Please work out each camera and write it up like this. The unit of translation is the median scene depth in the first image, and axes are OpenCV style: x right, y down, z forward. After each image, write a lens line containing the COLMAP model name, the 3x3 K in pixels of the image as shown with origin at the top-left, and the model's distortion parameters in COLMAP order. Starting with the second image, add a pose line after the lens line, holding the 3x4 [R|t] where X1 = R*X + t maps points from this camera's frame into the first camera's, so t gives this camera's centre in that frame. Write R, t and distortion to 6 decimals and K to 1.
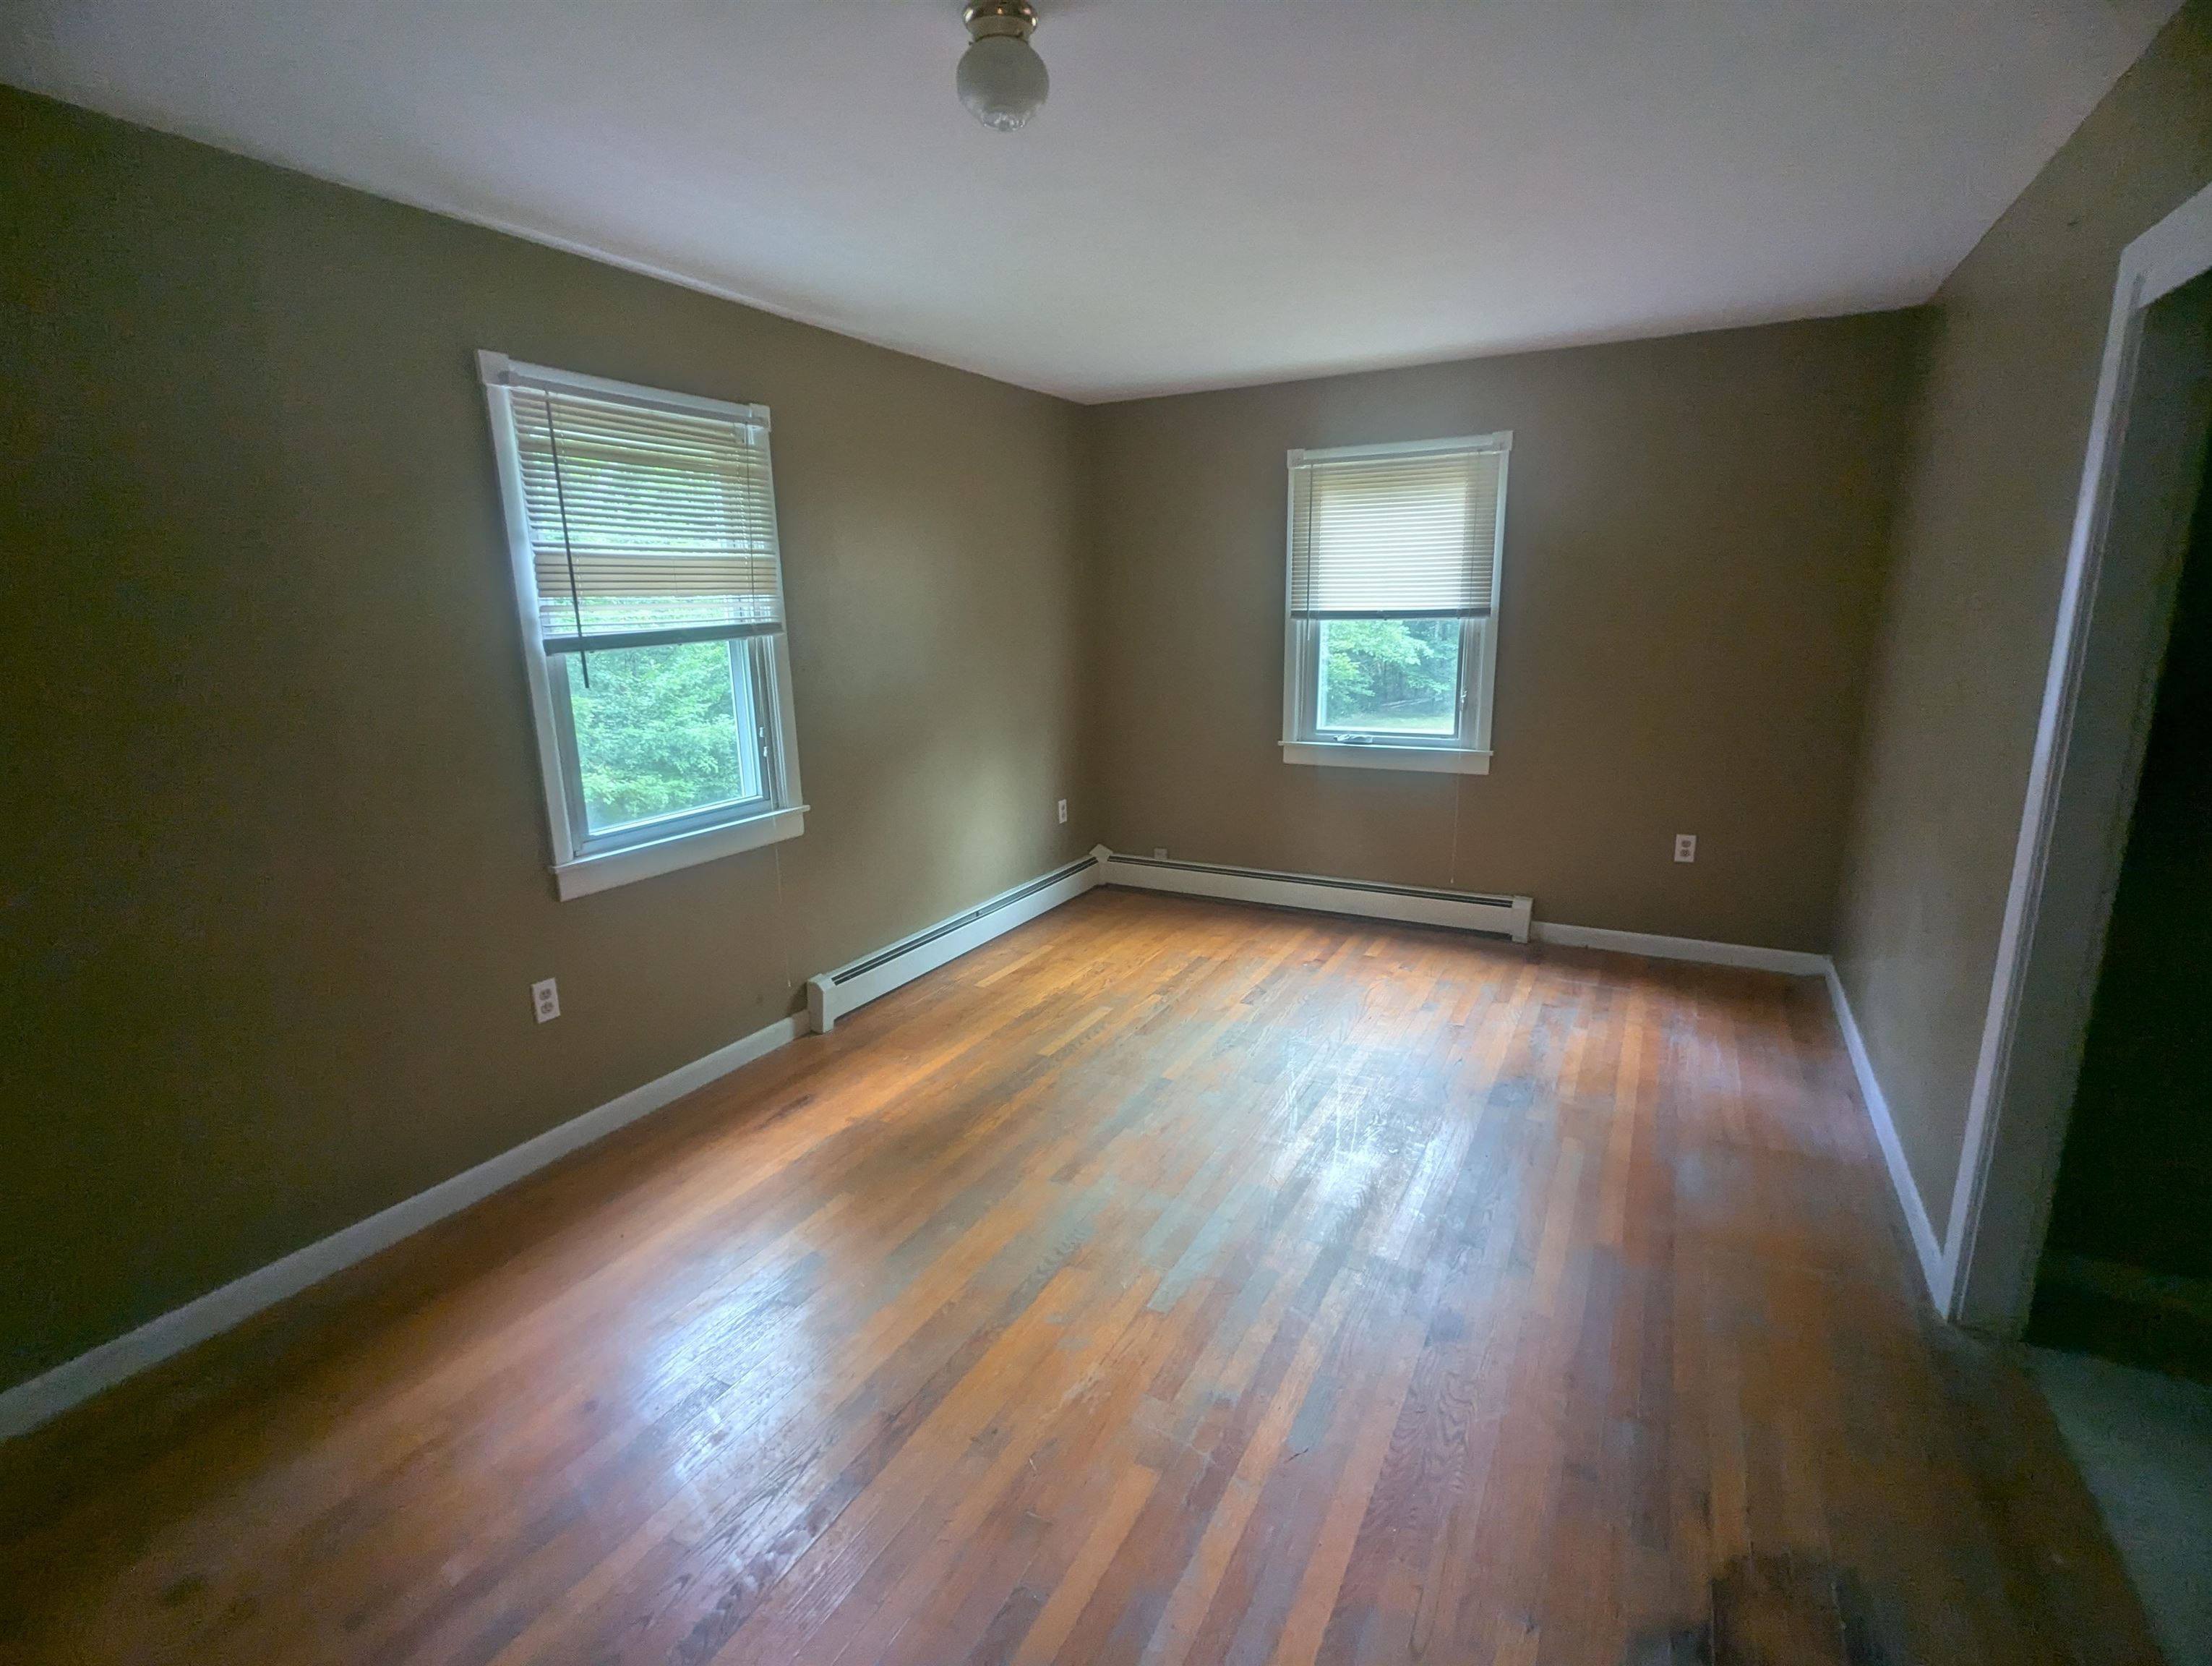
lens RADIAL K [[1029.9, 0, 1106.0], [0, 1029.9, 833.0], [0, 0, 1]] dist [0.000798, 0.000561]
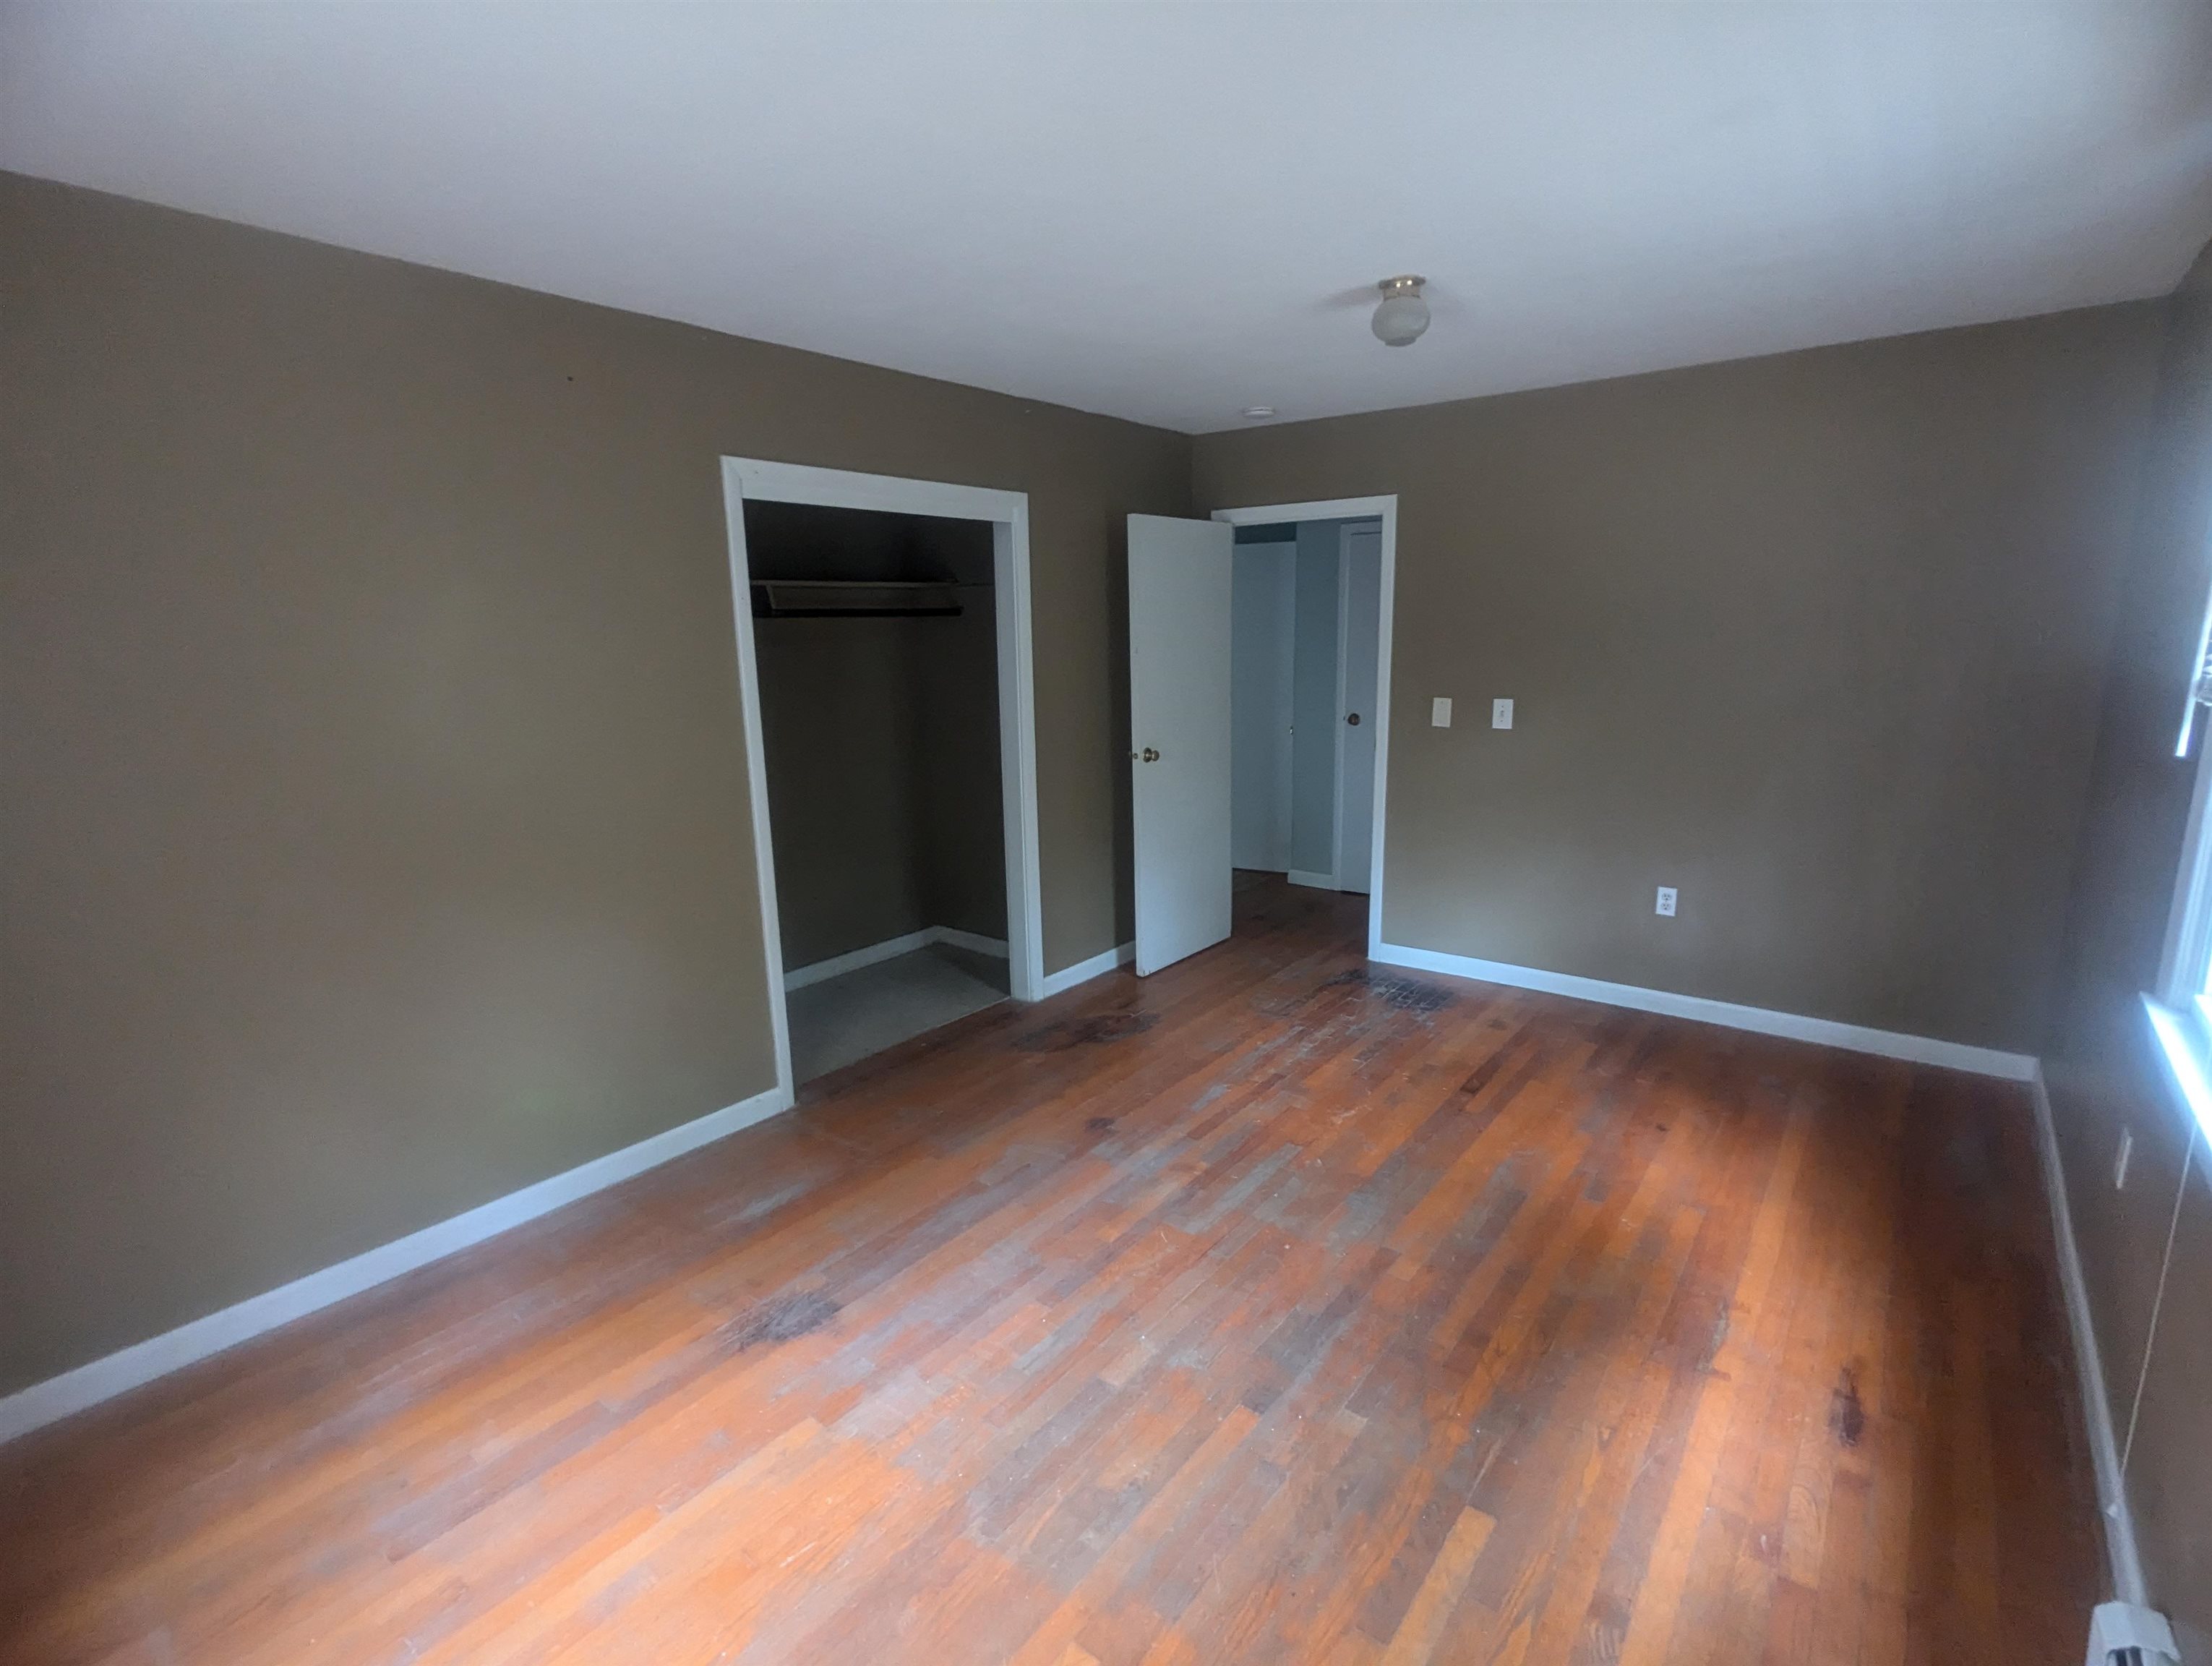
lens RADIAL K [[1029.9, 0, 1106.0], [0, 1029.9, 833.0], [0, 0, 1]] dist [0.000798, 0.000561]
pose [[-0.983102, 0.003180, 0.183033, 0.033829], [0.077411, 0.913274, 0.399923, -0.379262], [-0.165887, 0.407333, -0.898087, 1.611246]]
